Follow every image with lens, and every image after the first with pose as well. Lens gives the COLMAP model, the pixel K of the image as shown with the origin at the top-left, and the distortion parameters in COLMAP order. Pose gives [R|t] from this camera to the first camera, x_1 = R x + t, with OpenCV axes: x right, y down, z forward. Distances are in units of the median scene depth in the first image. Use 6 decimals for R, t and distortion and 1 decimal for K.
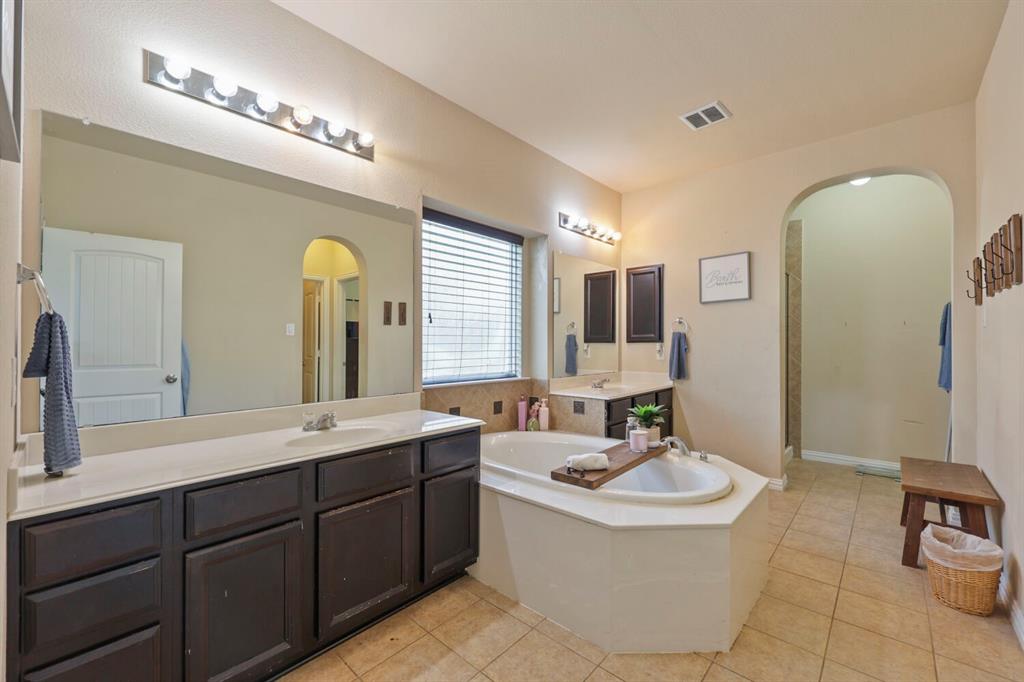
lens RADIAL K [[417.1, 0, 514.5], [0, 417.1, 343.9], [0, 0, 1]] dist [0.002577, 0.001701]
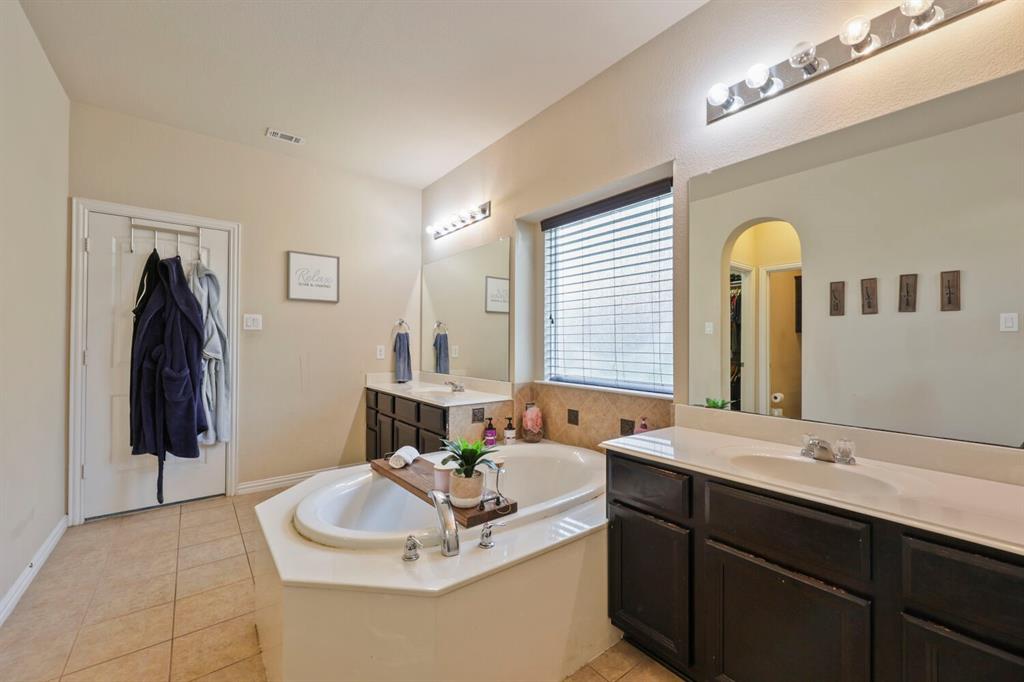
lens RADIAL K [[417.1, 0, 514.6], [0, 417.1, 340.4], [0, 0, 1]] dist [0.002577, 0.001701]
pose [[-0.175095, -0.005186, -0.984538, 0.845256], [0.002447, 0.999981, -0.005703, -0.002006], [0.984549, -0.003407, -0.175079, 1.064001]]
